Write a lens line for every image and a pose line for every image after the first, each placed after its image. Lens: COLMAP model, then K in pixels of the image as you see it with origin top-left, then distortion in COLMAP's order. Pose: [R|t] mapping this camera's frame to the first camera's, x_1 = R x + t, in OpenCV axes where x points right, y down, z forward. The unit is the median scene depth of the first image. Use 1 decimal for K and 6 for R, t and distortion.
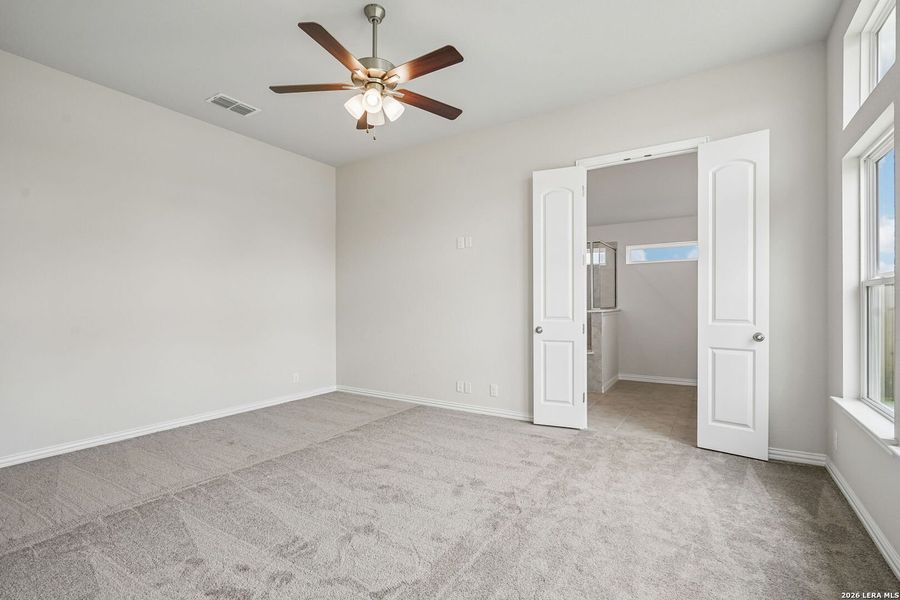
lens RADIAL K [[422.1, 0, 450.0], [0, 422.1, 300.0], [0, 0, 1]] dist [-0.000988, -0.000147]
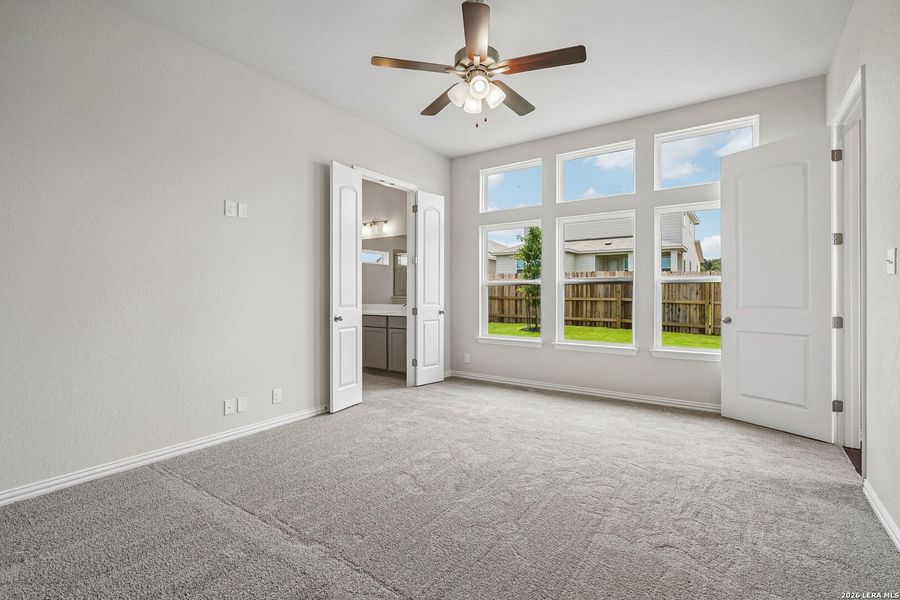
lens RADIAL K [[409.3, 0, 449.7], [0, 409.3, 294.4], [0, 0, 1]] dist [-0.012267, -0.000296]
pose [[0.047343, 0.001237, 0.998878, -0.827681], [-0.002266, 0.999997, -0.001131, 0.014174], [-0.998876, -0.002210, 0.047346, 0.743607]]
